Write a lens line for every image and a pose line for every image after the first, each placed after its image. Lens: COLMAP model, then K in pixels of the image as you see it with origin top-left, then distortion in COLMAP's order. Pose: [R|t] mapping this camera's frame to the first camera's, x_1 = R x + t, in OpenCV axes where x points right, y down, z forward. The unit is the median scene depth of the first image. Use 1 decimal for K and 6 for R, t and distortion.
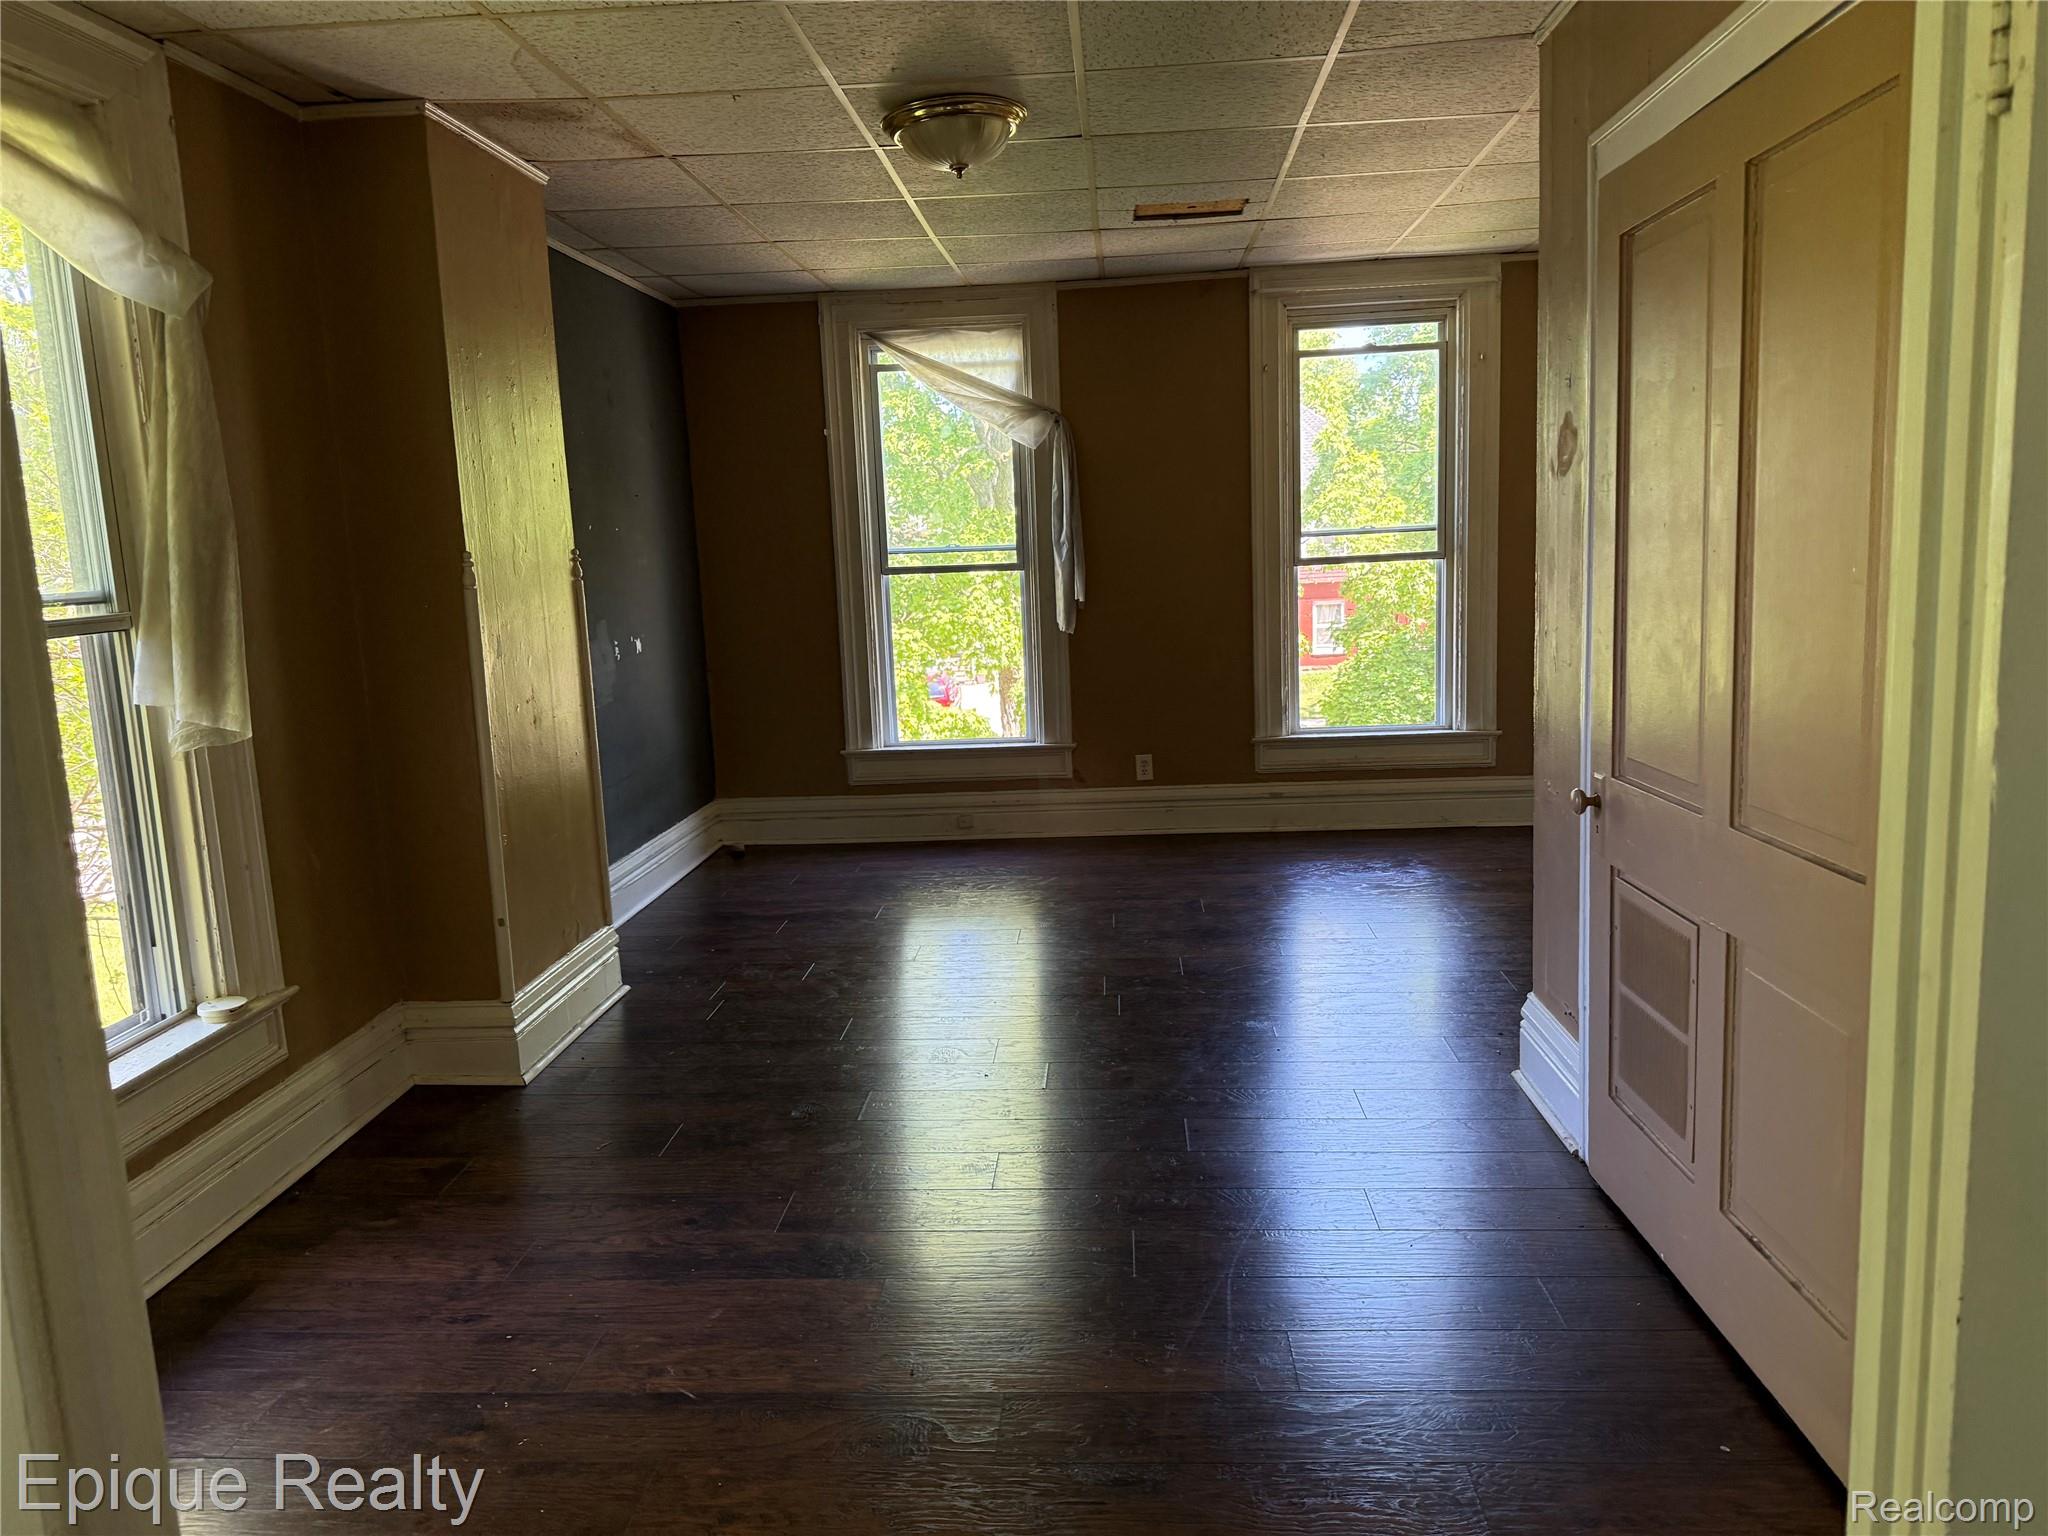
lens RADIAL K [[1443.7, 0, 1025.0], [0, 1443.7, 763.1], [0, 0, 1]] dist [0.137876, -0.250089]
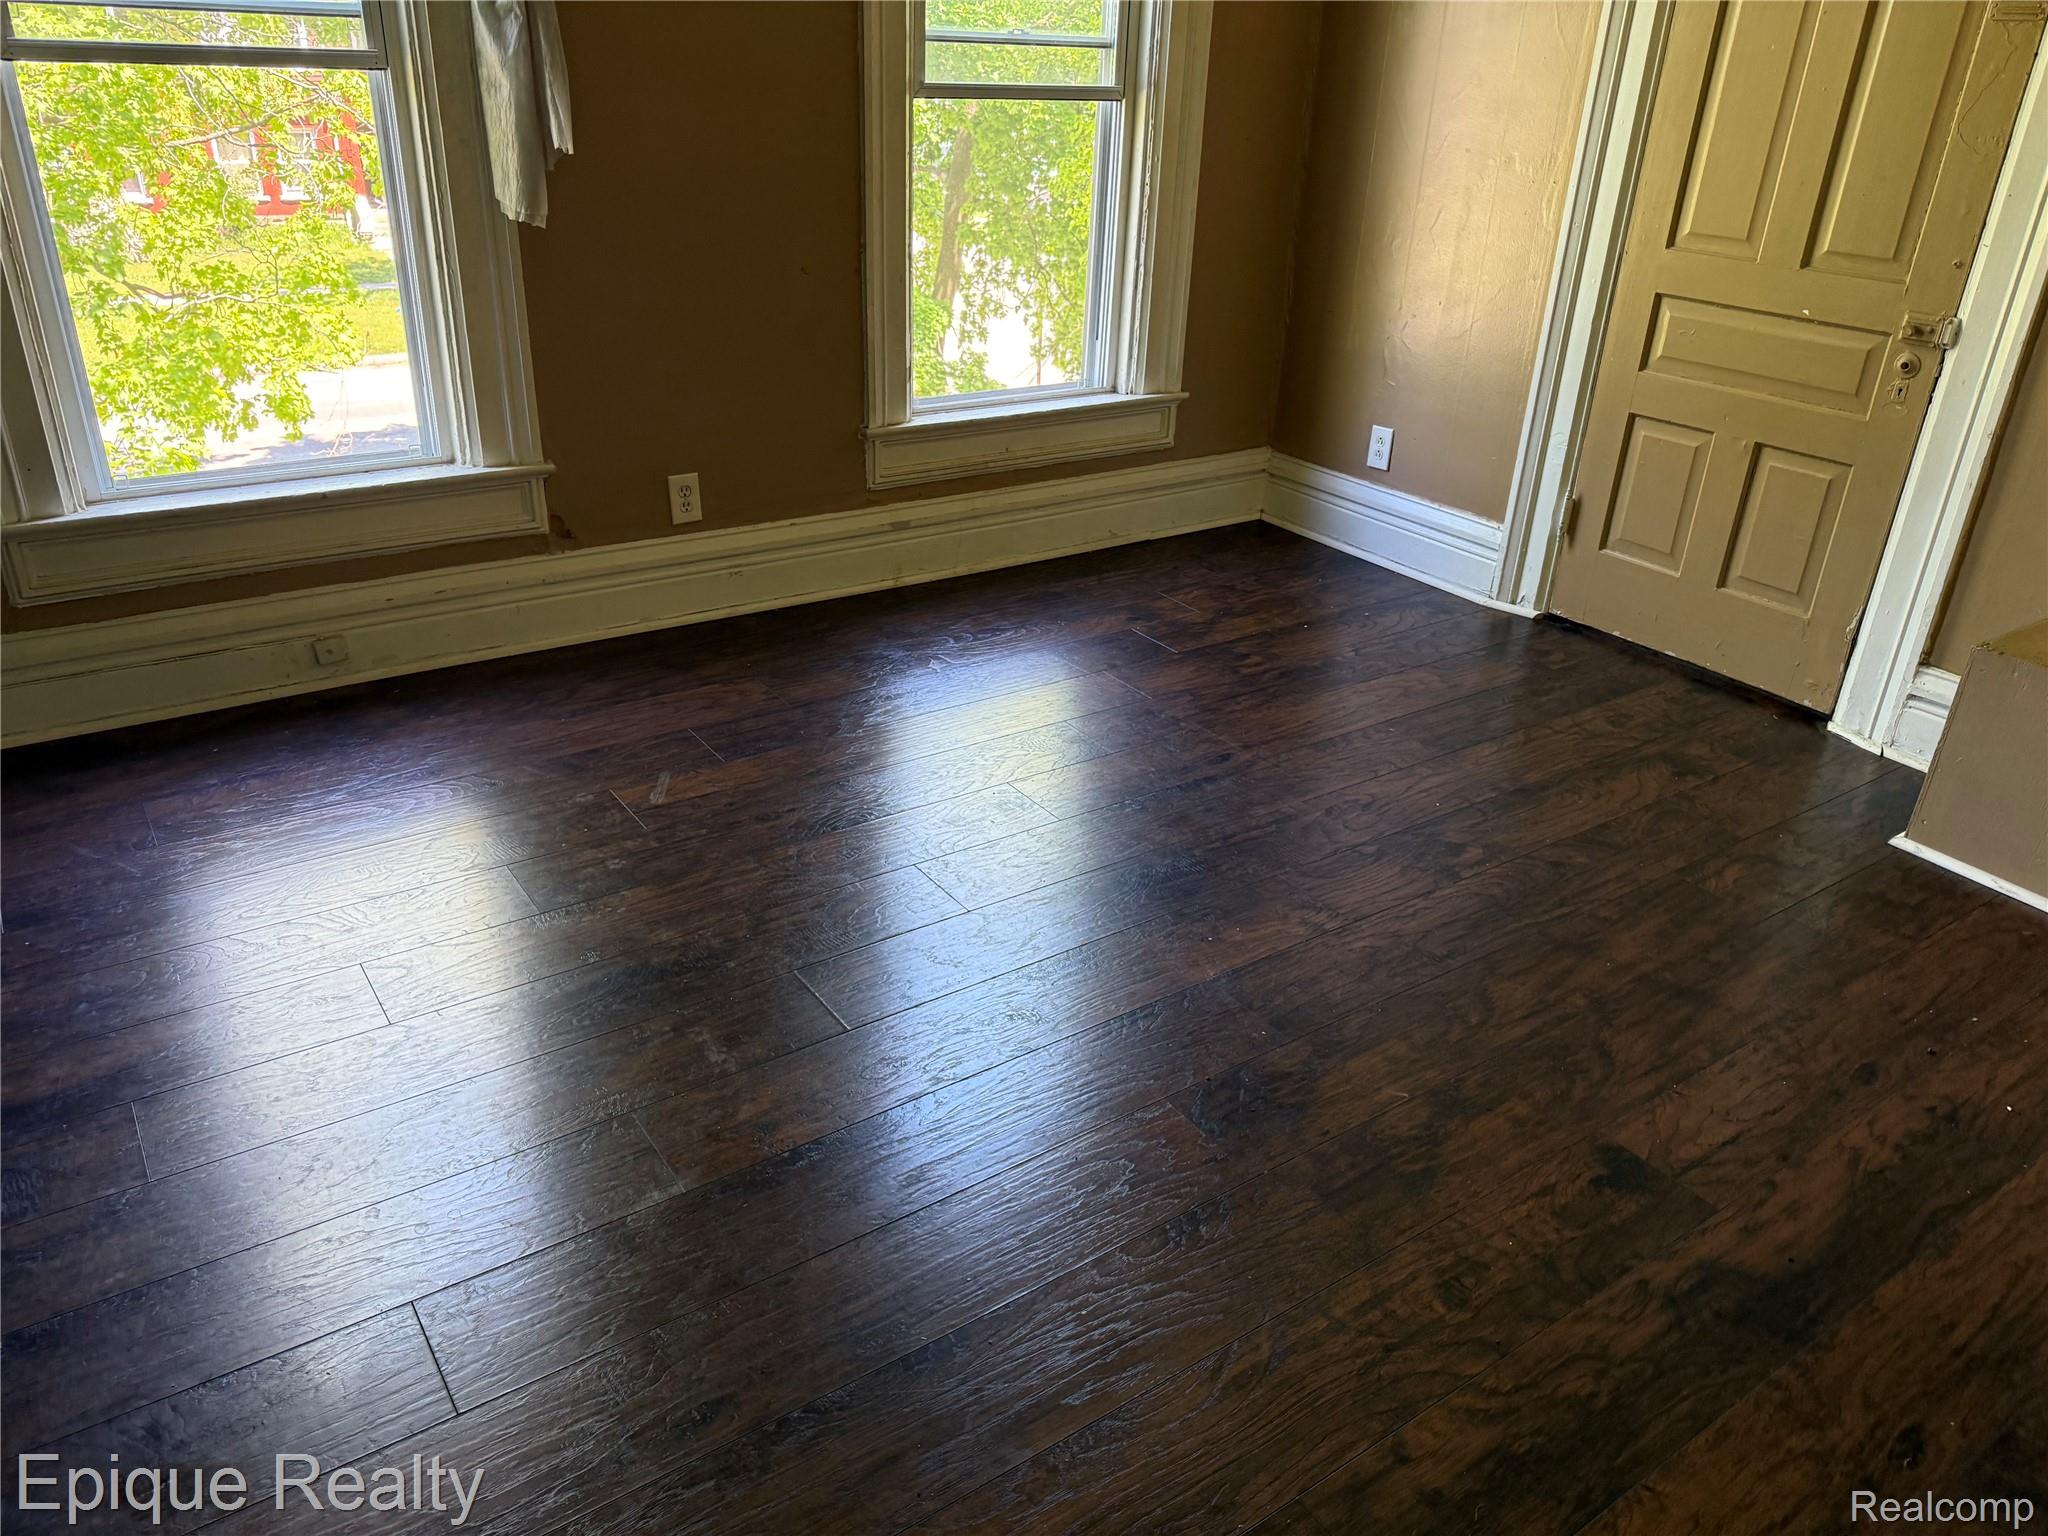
lens RADIAL K [[1447.3, 0, 1005.8], [0, 1447.3, 756.9], [0, 0, 1]] dist [0.161676, -0.316030]
pose [[0.780116, -0.206581, 0.590544, -0.161566], [0.021975, 0.952378, 0.304127, -0.067043], [-0.625248, -0.224277, 0.747505, 0.506203]]
